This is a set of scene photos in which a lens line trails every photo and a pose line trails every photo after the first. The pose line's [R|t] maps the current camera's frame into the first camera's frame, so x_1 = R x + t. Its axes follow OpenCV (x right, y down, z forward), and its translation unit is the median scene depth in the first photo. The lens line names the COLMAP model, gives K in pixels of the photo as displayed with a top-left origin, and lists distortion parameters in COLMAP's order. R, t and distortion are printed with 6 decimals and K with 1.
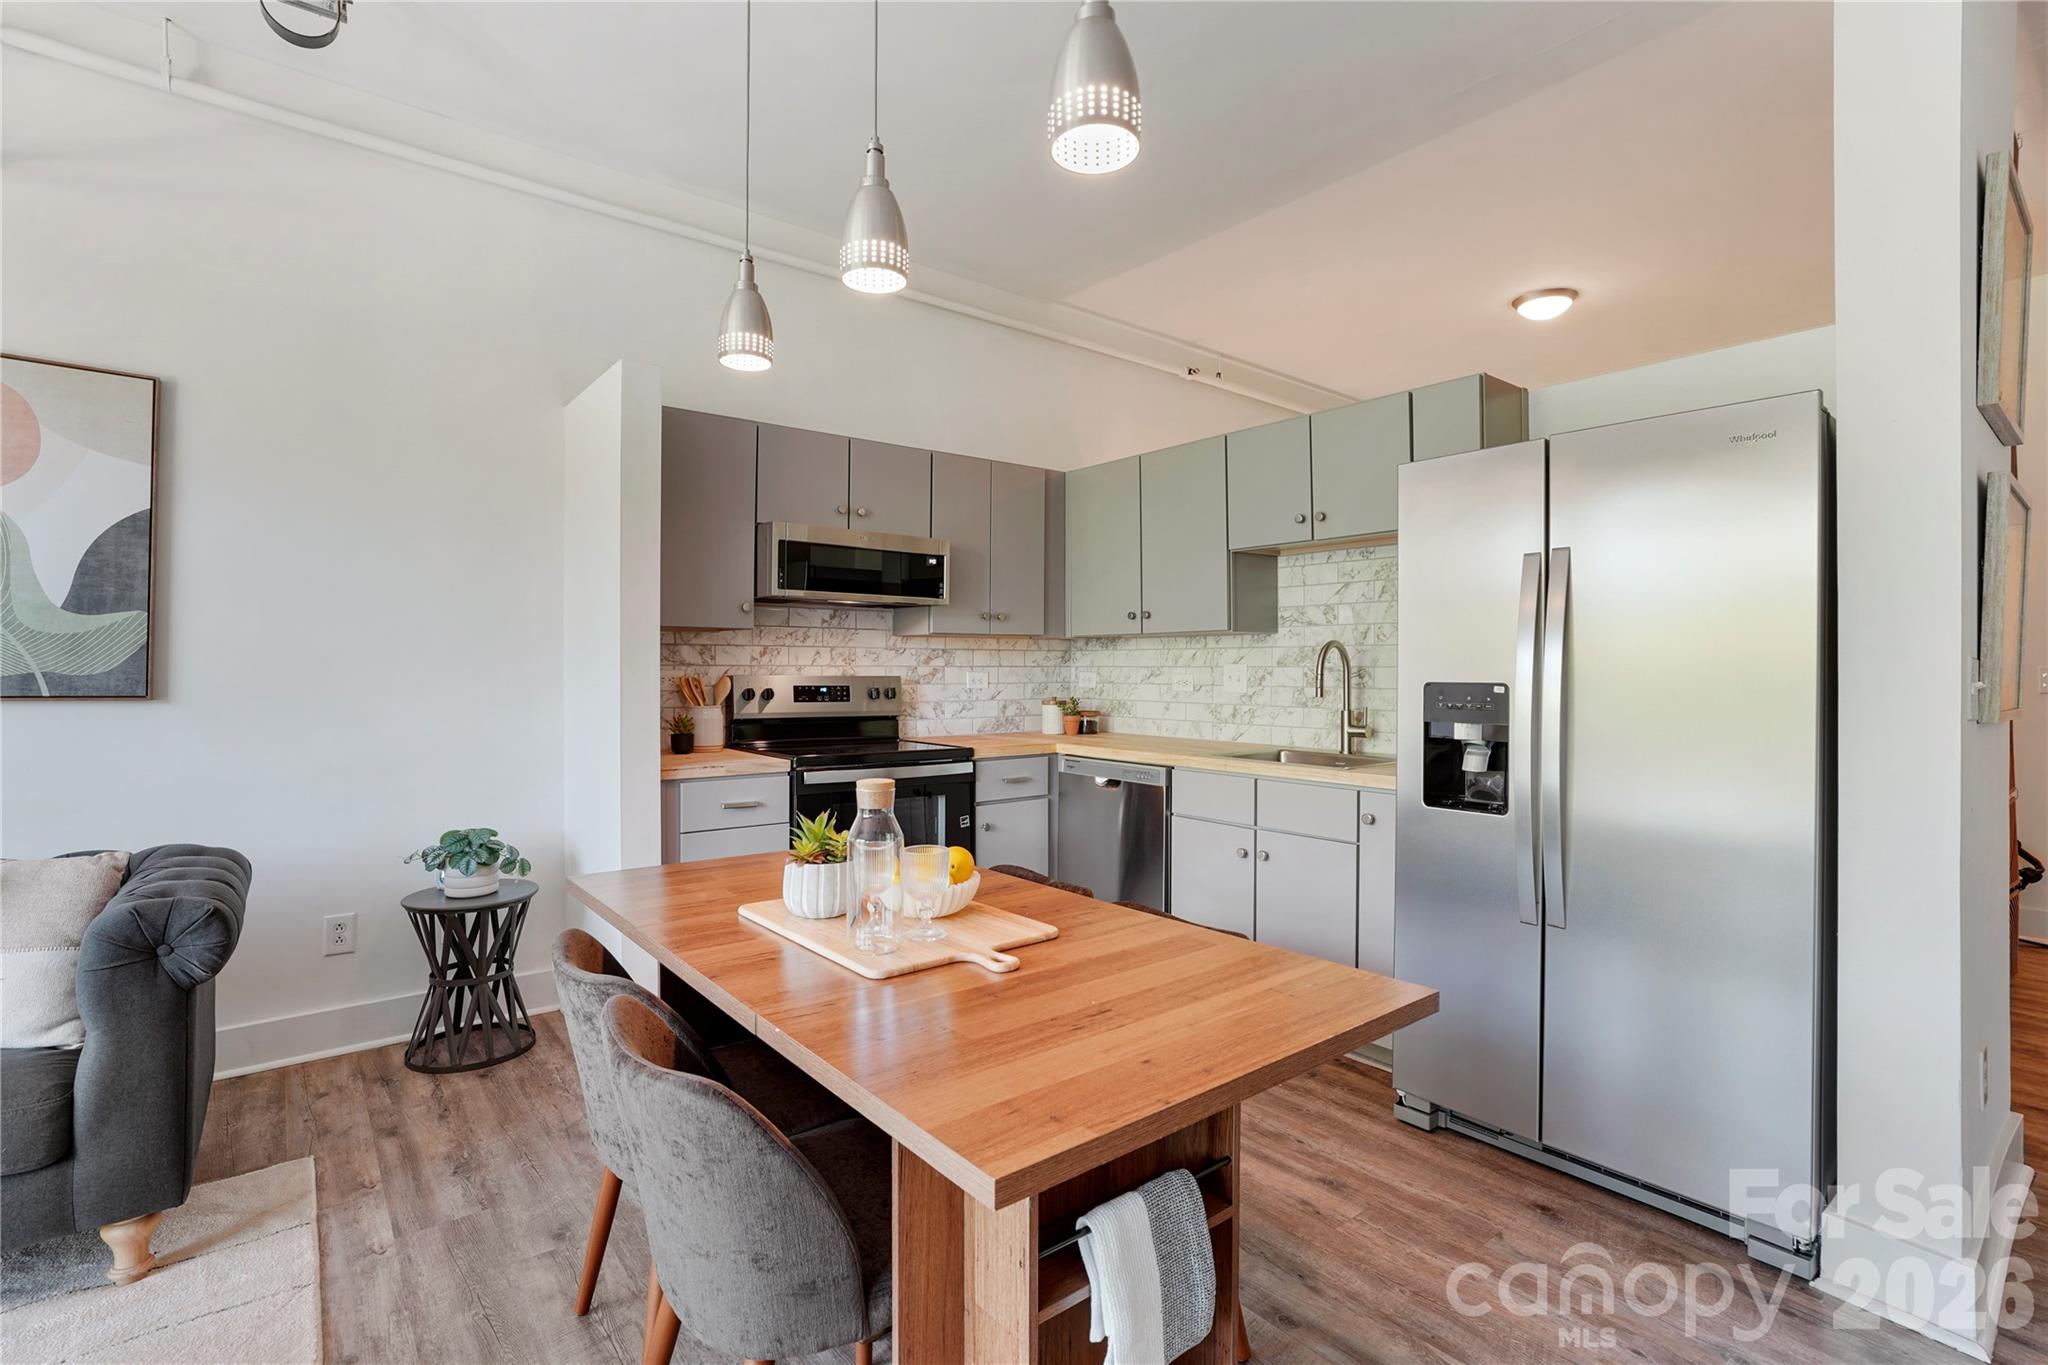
lens RADIAL K [[976.5, 0, 1011.9], [0, 976.5, 657.4], [0, 0, 1]] dist [-0.026753, 0.001010]
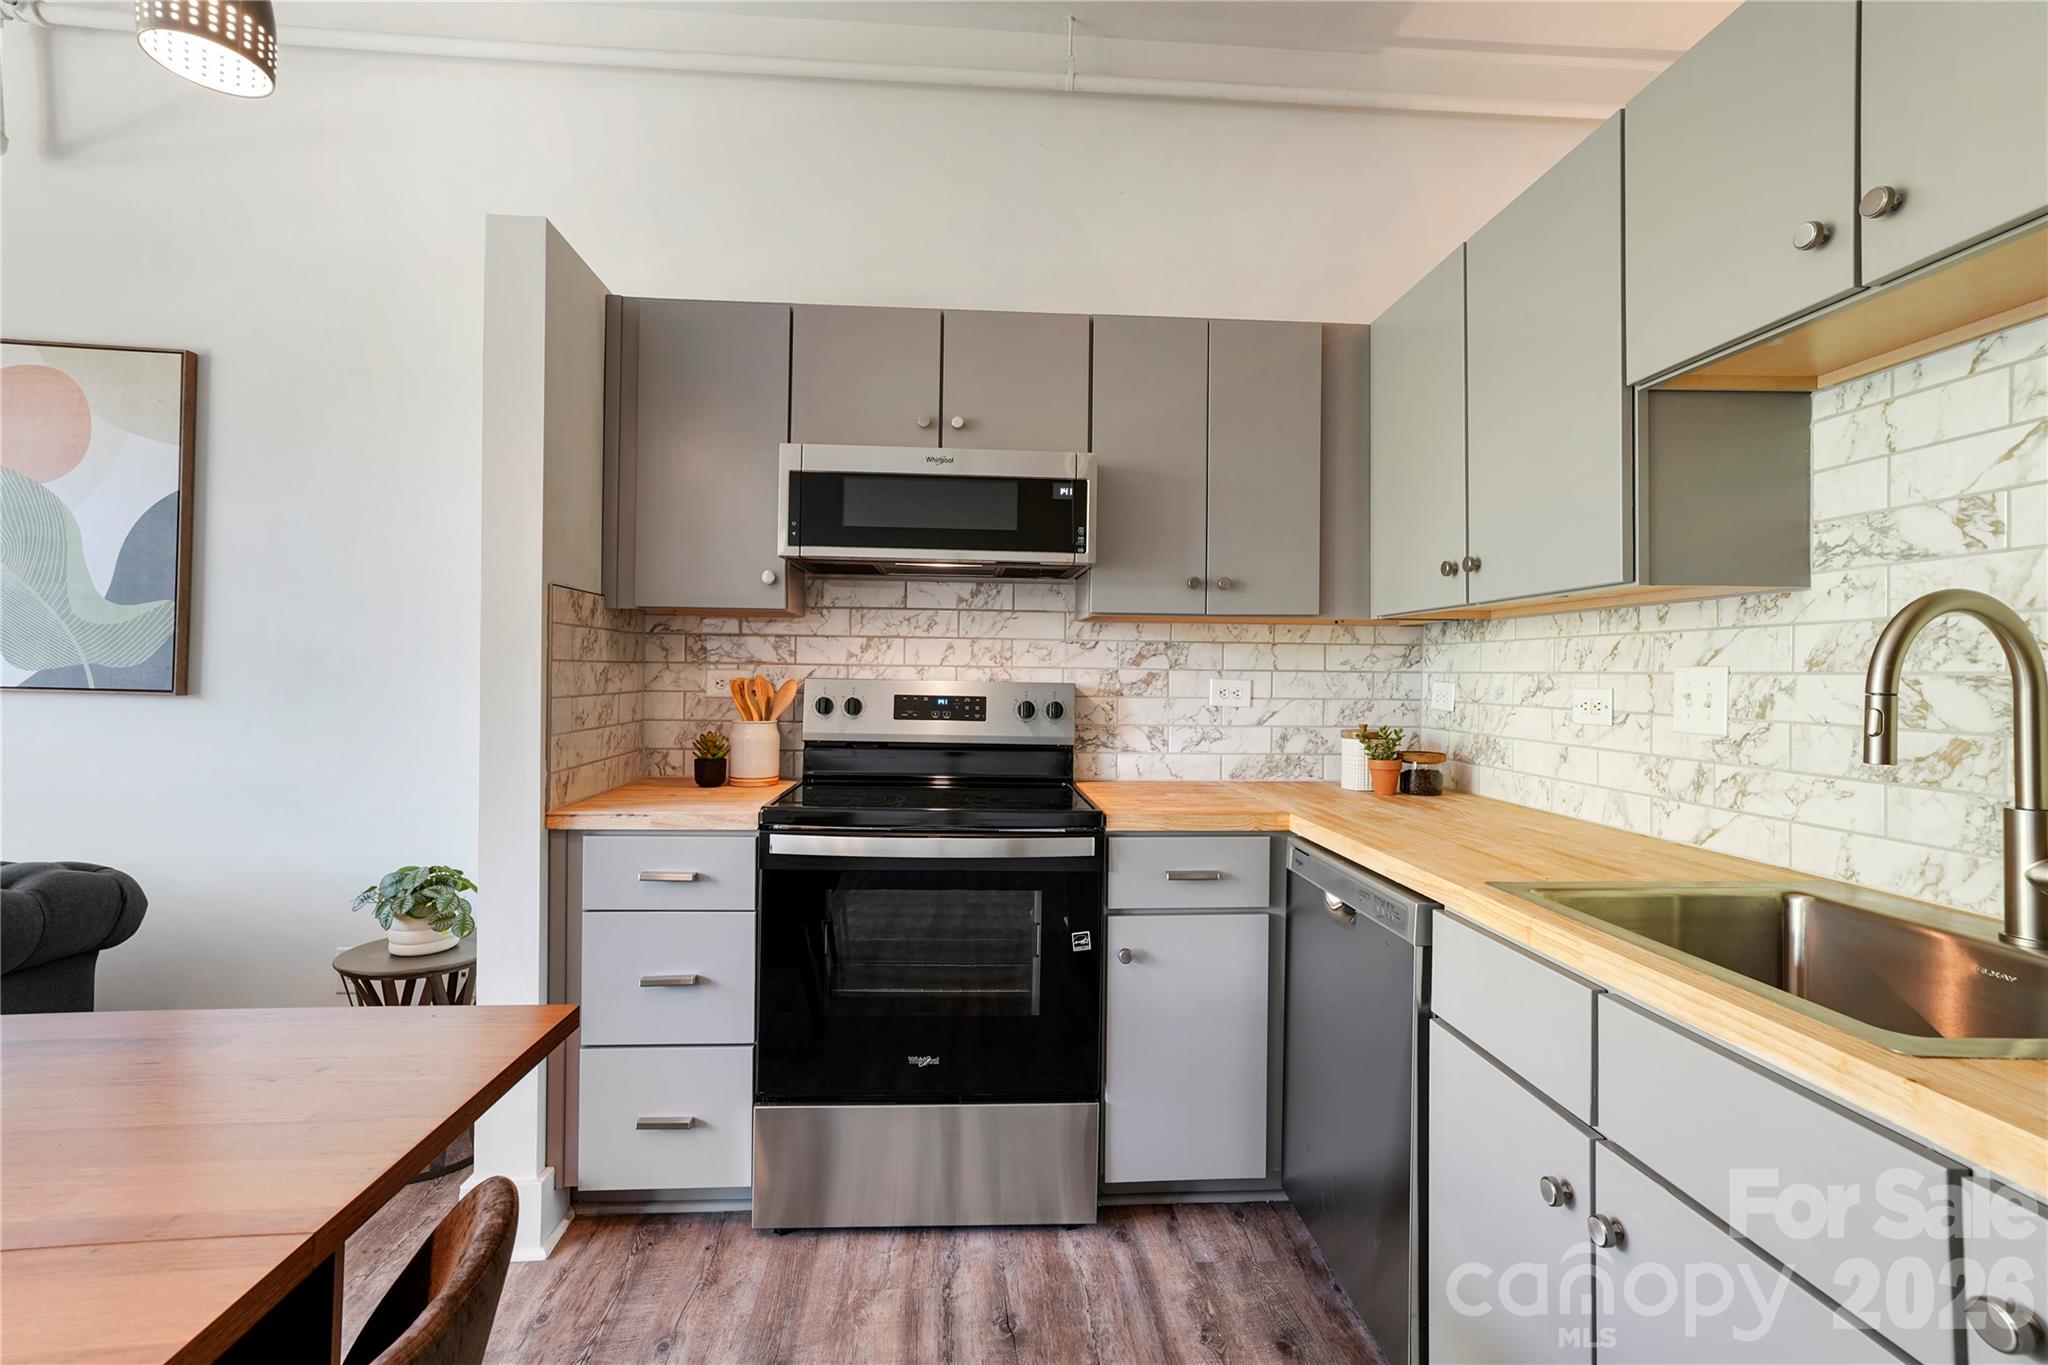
lens RADIAL K [[947.2, 0, 1031.5], [0, 947.2, 665.0], [0, 0, 1]] dist [-0.032856, 0.029505]
pose [[0.825372, 0.004210, -0.564574, 0.232385], [-0.005660, 0.999984, -0.000818, 0.008416], [0.564561, 0.003870, 0.825382, 0.518331]]
